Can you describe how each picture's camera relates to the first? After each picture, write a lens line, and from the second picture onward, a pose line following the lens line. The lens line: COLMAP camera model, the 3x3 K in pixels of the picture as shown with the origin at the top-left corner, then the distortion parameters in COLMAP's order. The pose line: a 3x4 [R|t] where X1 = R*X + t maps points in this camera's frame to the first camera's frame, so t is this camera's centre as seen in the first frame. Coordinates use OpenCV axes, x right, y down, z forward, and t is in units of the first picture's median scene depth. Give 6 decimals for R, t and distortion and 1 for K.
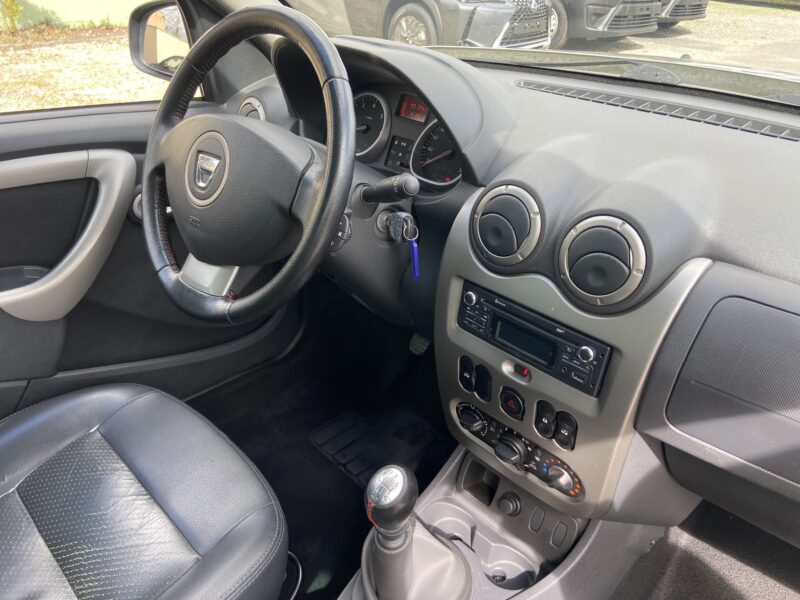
lens RADIAL K [[593.6, 0, 410.5], [0, 593.6, 302.7], [0, 0, 1]] dist [0.108655, -0.122855]
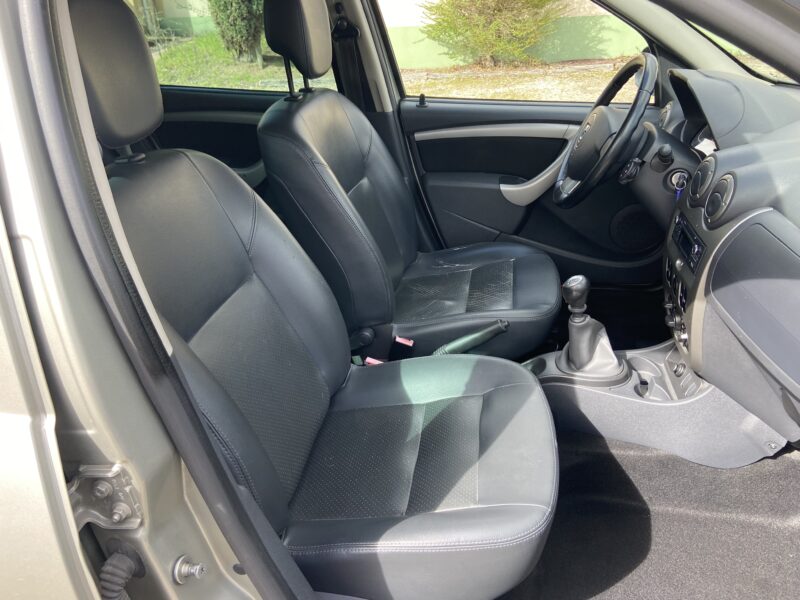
lens RADIAL K [[593.6, 0, 410.5], [0, 593.6, 302.7], [0, 0, 1]] dist [0.108655, -0.122855]
pose [[0.586588, 0.334251, -0.737693, 0.902242], [-0.356445, 0.924448, 0.135437, 0.222410], [0.727229, 0.183501, 0.661412, -0.600638]]
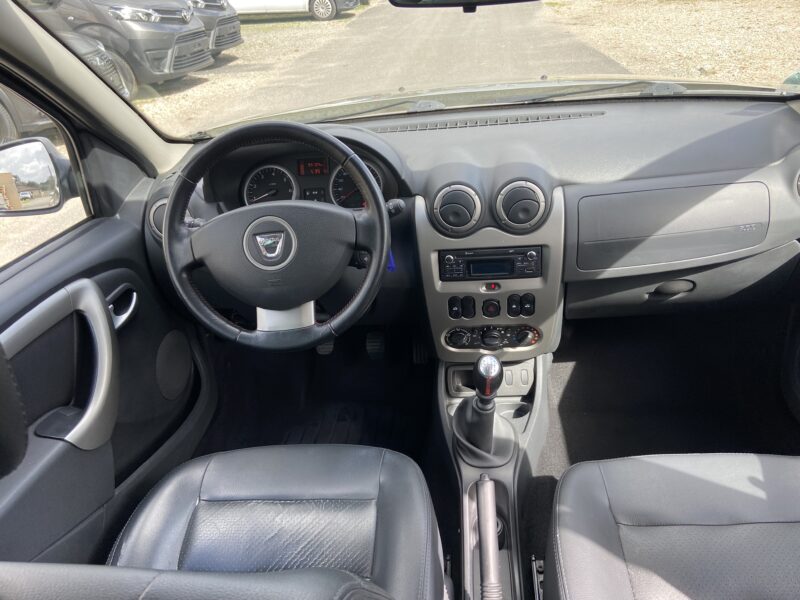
lens RADIAL K [[607.8, 0, 400.0], [0, 607.8, 300.0], [0, 0, 1]] dist [0.078368, -0.099151]
pose [[0.757847, -0.392674, 0.521033, -0.792461], [0.418721, 0.905165, 0.073140, -0.073289], [-0.500341, 0.162738, 0.850397, -0.279360]]
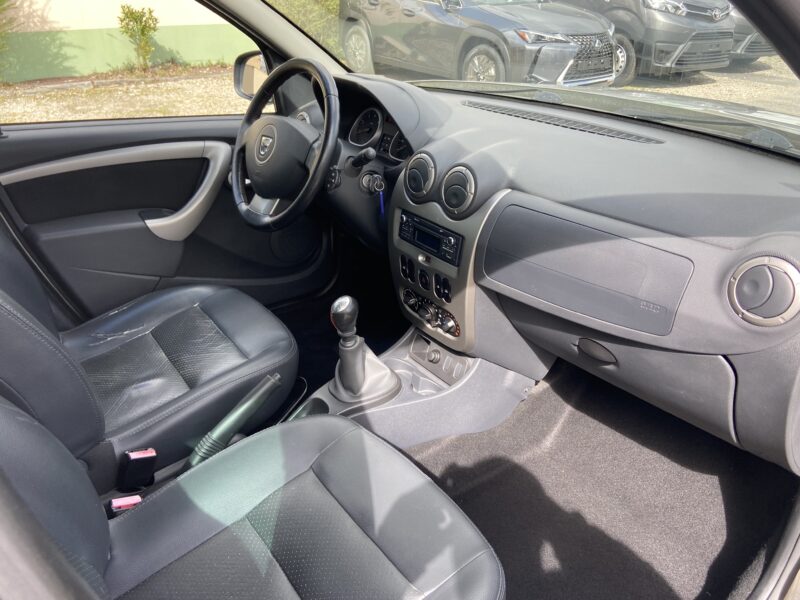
lens RADIAL K [[593.6, 0, 410.5], [0, 593.6, 302.7], [0, 0, 1]] dist [0.108655, -0.122855]
pose [[0.989507, 0.050535, -0.135358, 0.328450], [-0.057334, 0.997257, -0.046810, 0.283197], [0.132622, 0.054079, 0.989690, -0.642742]]
